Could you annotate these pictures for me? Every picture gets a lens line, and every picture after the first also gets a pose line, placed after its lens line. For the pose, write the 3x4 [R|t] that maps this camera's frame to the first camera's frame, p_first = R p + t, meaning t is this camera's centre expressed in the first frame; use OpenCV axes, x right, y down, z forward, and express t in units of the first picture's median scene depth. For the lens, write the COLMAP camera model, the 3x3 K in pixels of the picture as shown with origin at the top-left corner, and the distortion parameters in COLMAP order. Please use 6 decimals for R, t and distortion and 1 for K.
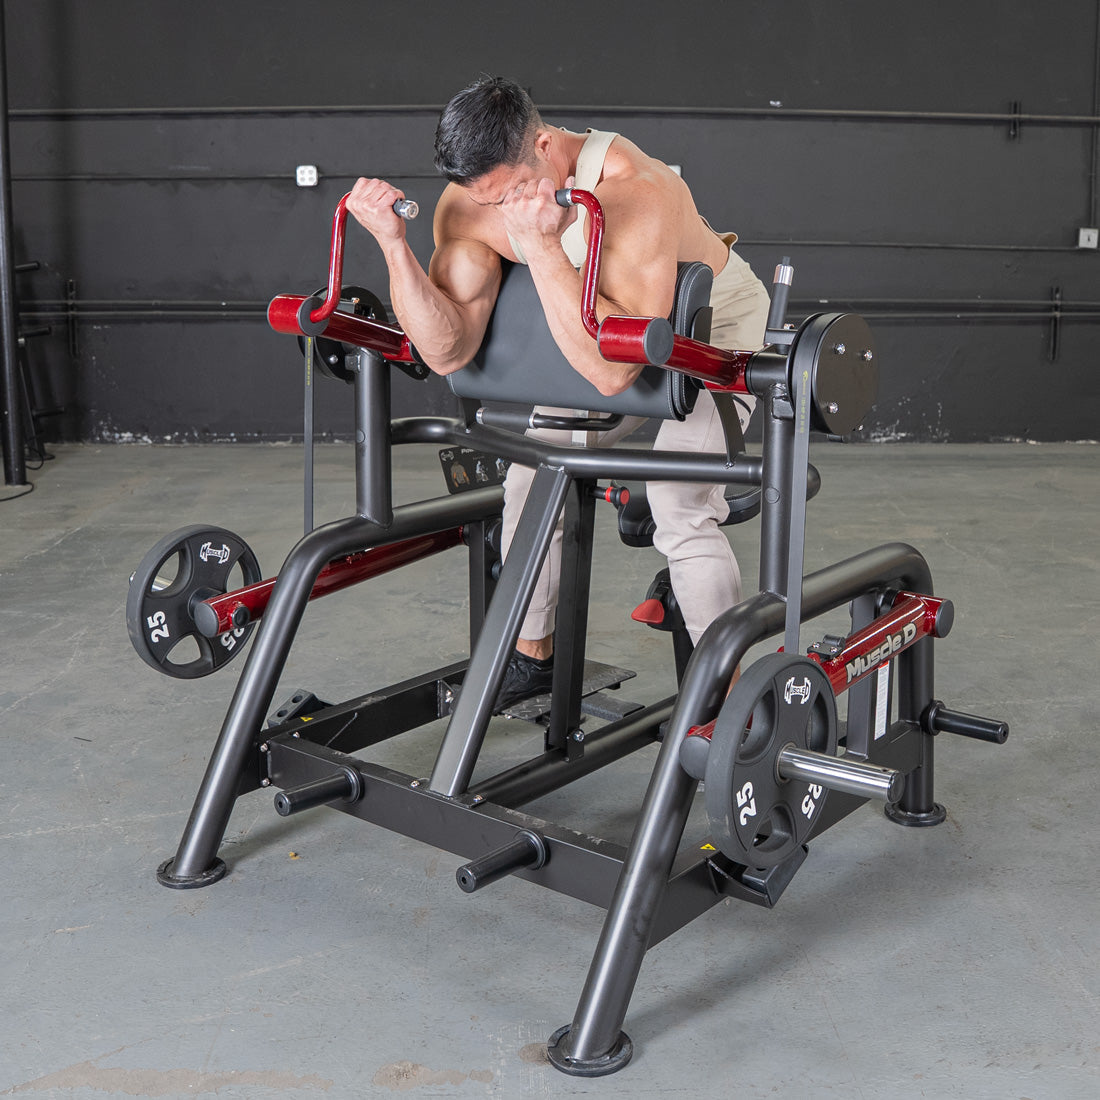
lens RADIAL K [[1464.8, 0, 634.6], [0, 1464.8, 488.7], [0, 0, 1]] dist [-0.166450, 0.117611]
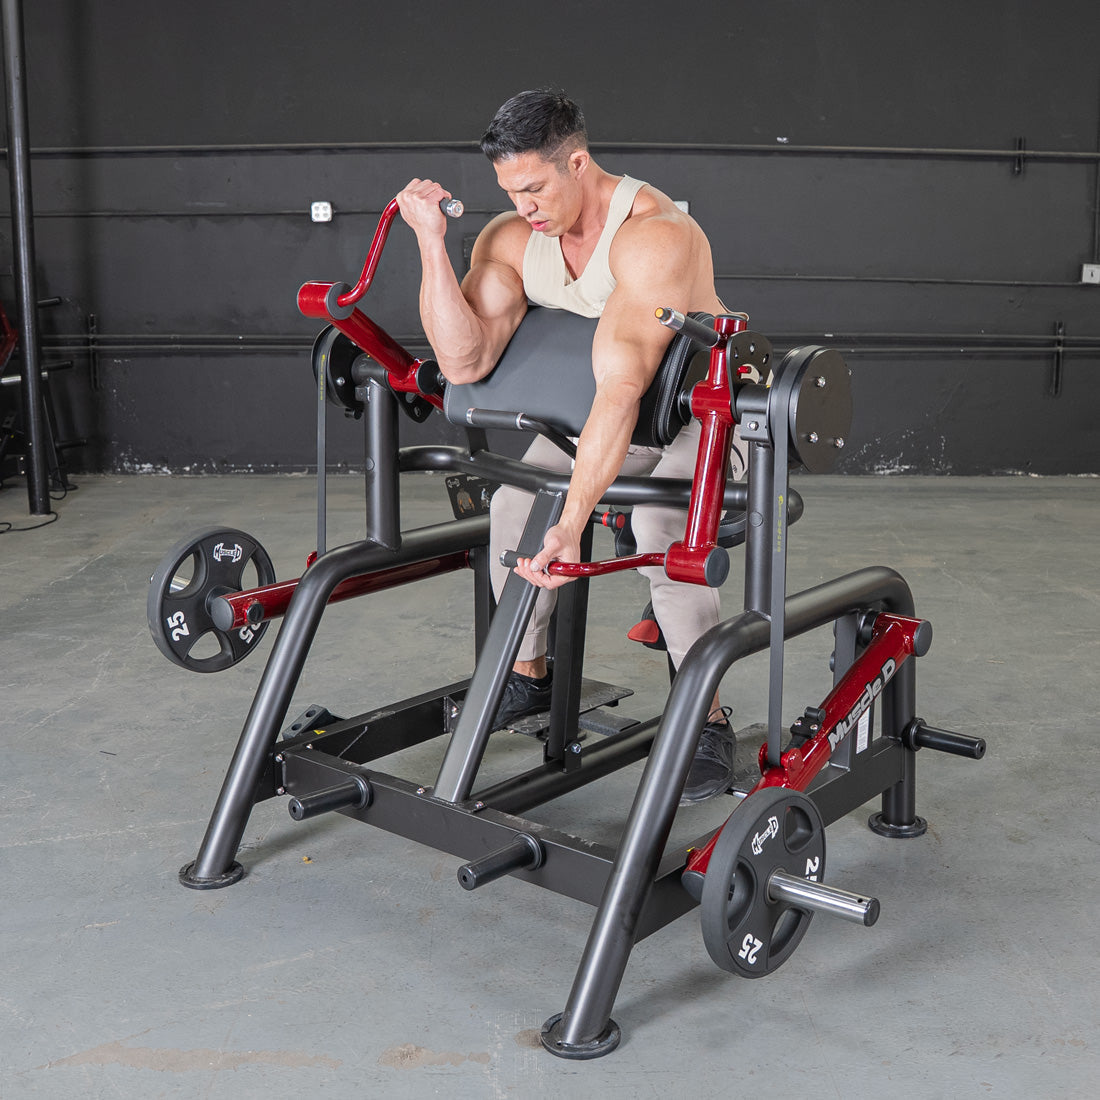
lens RADIAL K [[1460.0, 0, 616.6], [0, 1460.0, 577.5], [0, 0, 1]] dist [-0.165040, 0.106493]
pose [[0.999729, 0.003992, -0.022938, 0.011382], [-0.003122, 0.999279, 0.037835, 0.004621], [0.023073, -0.037753, 0.999021, -0.037744]]
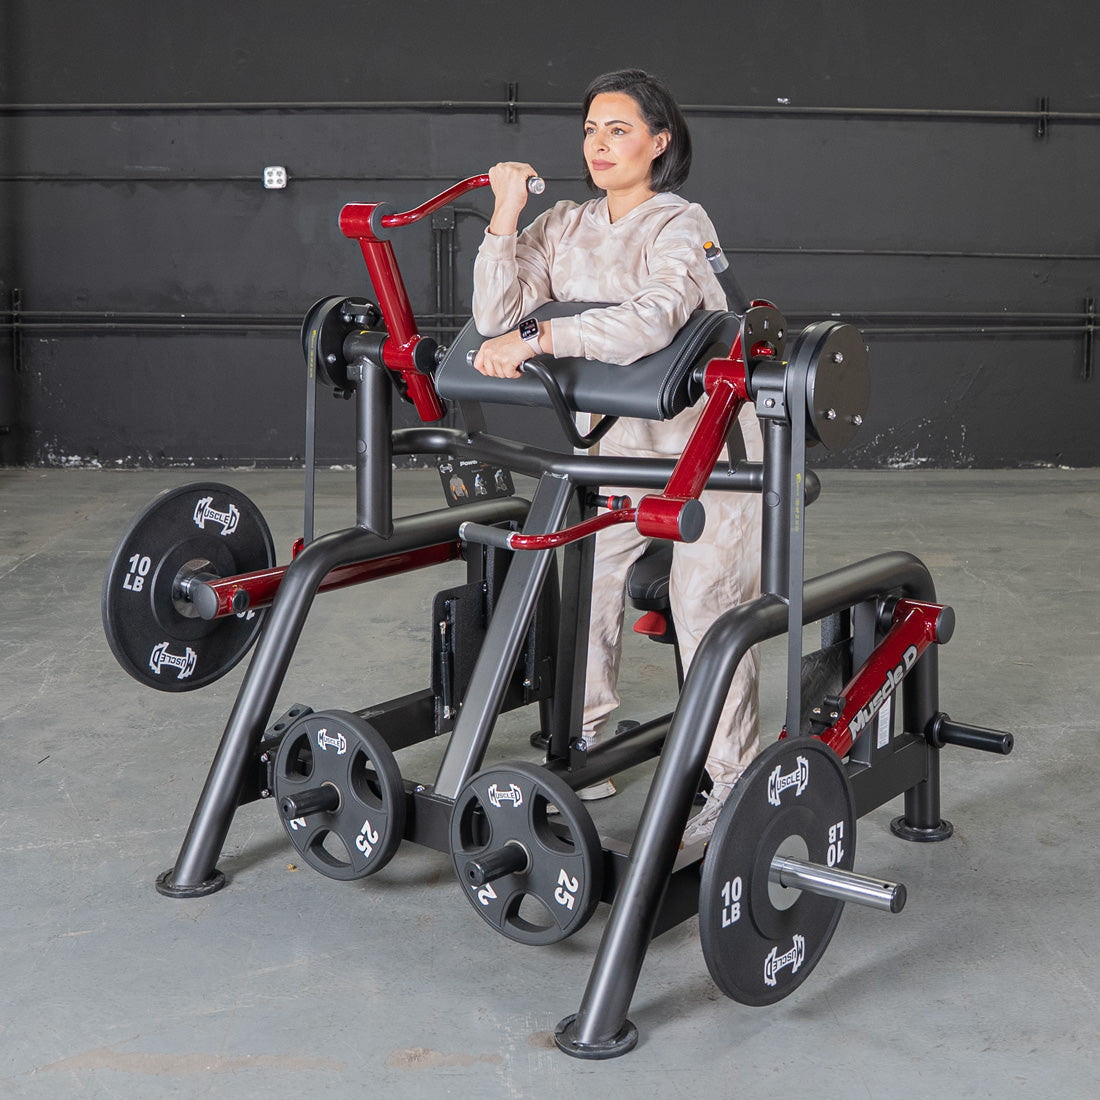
lens RADIAL K [[1700.6, 0, 632.9], [0, 1700.6, 446.9], [0, 0, 1]] dist [-0.163419, 0.123296]
pose [[0.999990, 0.000520, 0.004499, -0.006333], [-0.000290, 0.998704, -0.050891, 0.018789], [-0.004519, 0.050889, 0.998694, -0.128068]]
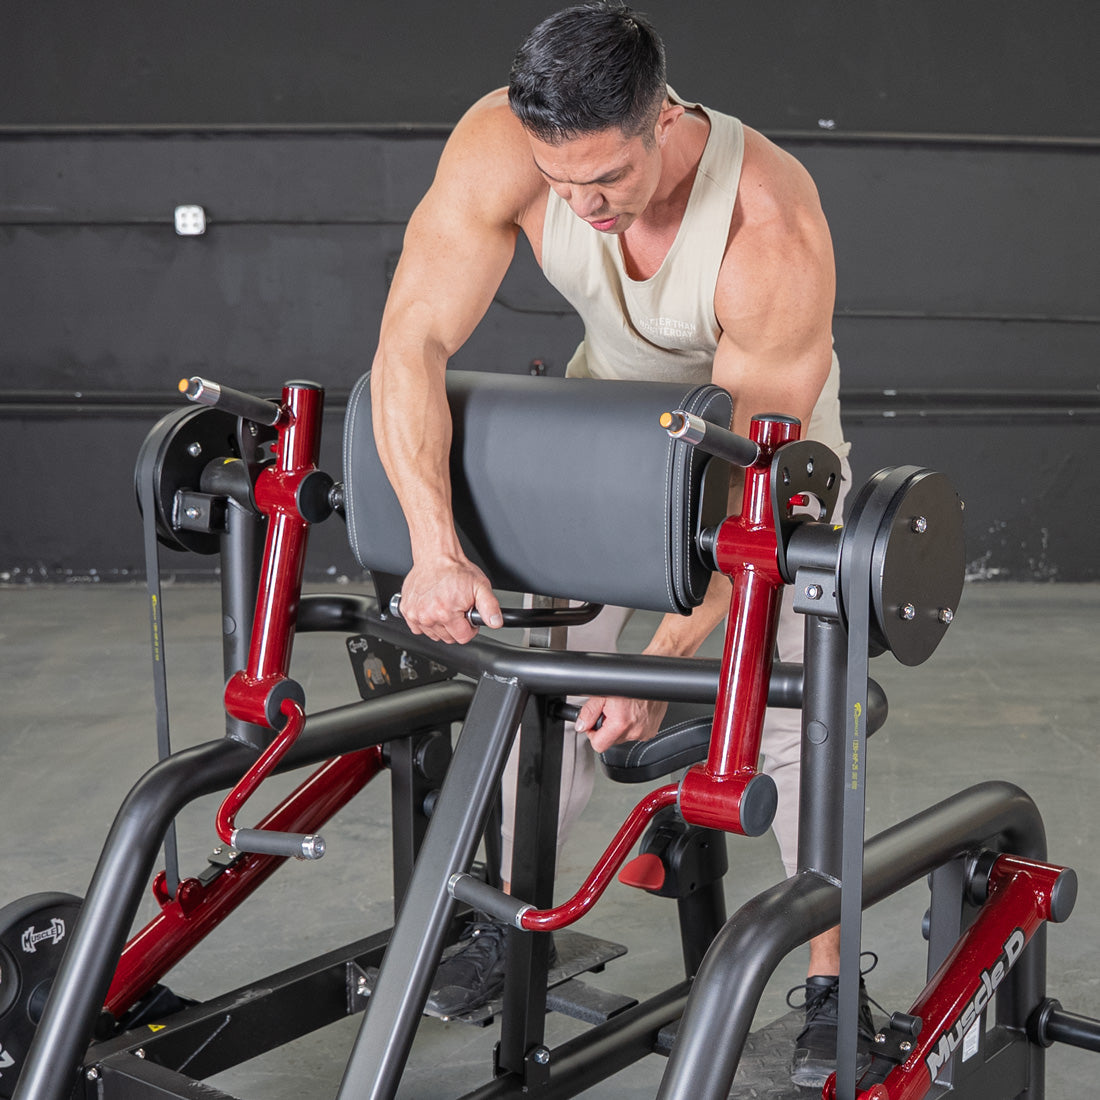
lens RADIAL K [[1886.0, 0, 686.6], [0, 1886.0, 686.5], [0, 0, 1]] dist [-0.146735, 0.163018]
pose [[0.999744, -0.000355, 0.022636, 0.008452], [-0.000548, 0.999203, 0.039909, -0.034078], [-0.022632, -0.039912, 0.998947, 0.079184]]
